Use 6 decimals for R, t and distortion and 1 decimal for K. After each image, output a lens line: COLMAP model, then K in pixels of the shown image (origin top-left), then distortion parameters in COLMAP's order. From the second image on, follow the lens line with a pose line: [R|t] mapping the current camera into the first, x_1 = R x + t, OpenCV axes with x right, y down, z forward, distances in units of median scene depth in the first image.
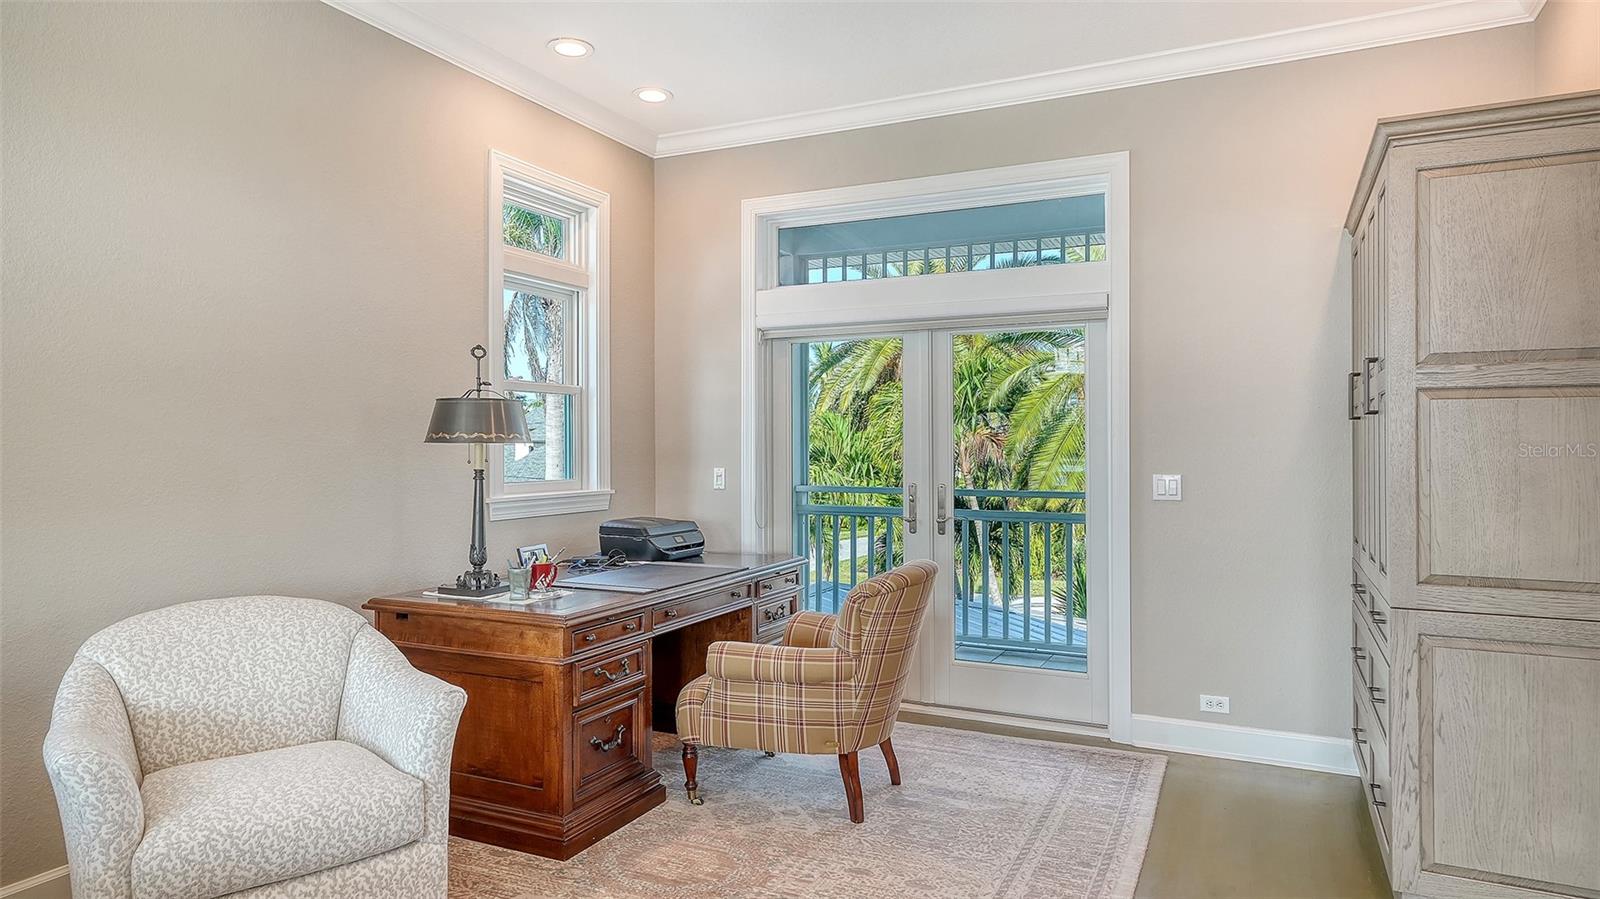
lens RADIAL K [[952.8, 0, 801.3], [0, 952.8, 443.6], [0, 0, 1]] dist [0.003125, 0.000051]
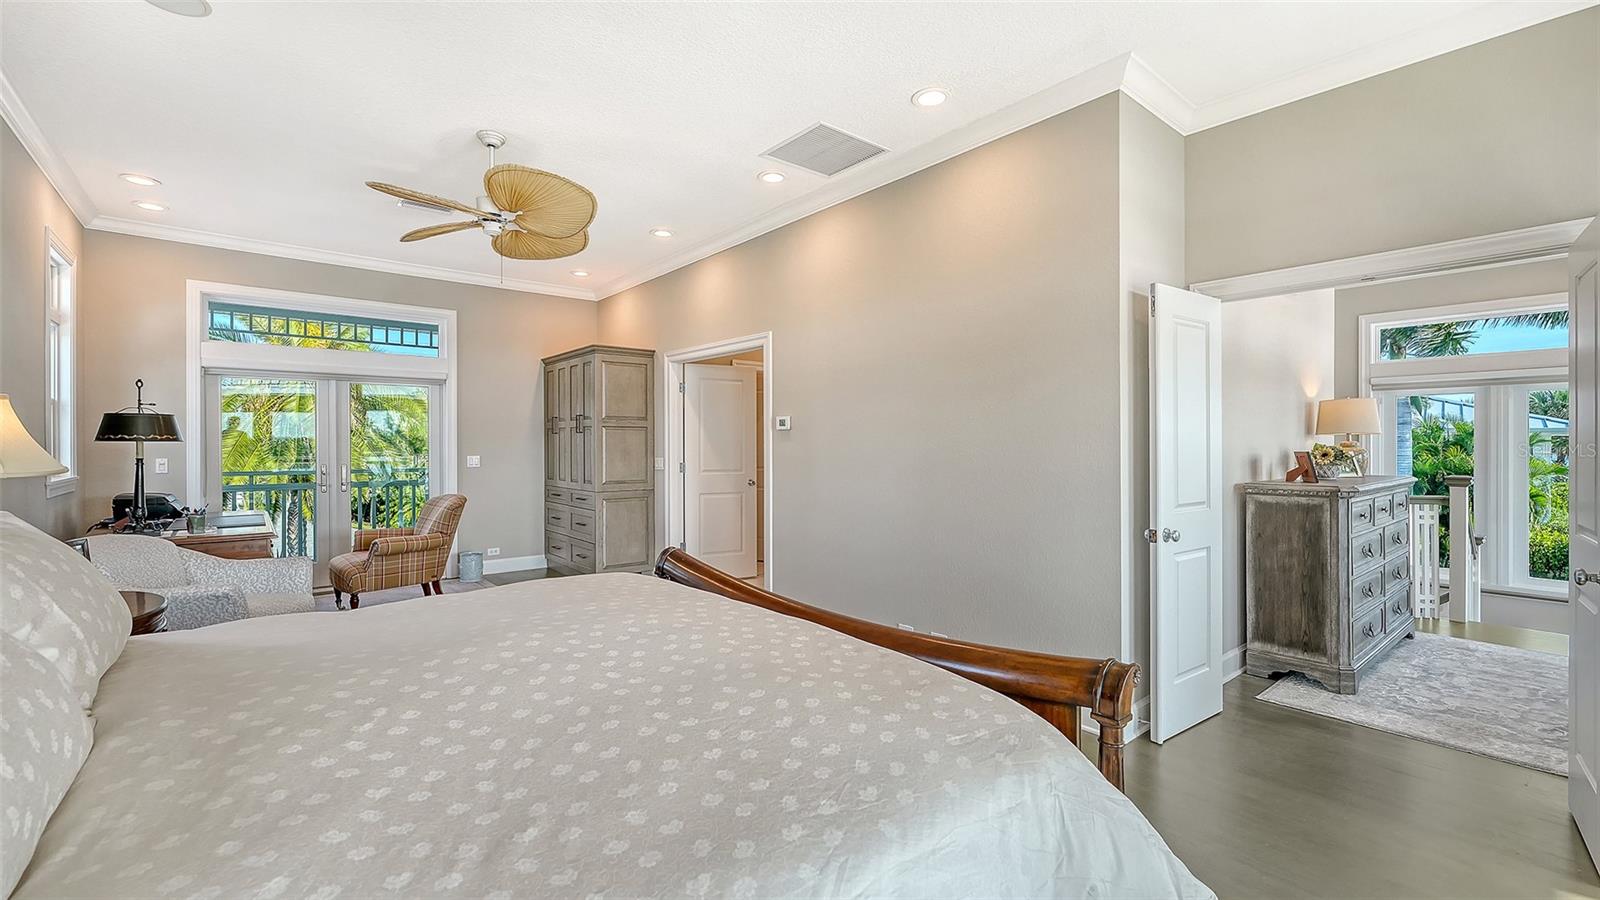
lens RADIAL K [[685.5, 0, 802.8], [0, 685.5, 445.4], [0, 0, 1]] dist [-0.000345, -0.000574]
pose [[0.419160, -0.001619, 0.907911, -0.770828], [-0.002379, 0.999993, 0.002882, 0.000203], [-0.907909, -0.003368, 0.419153, -0.403087]]
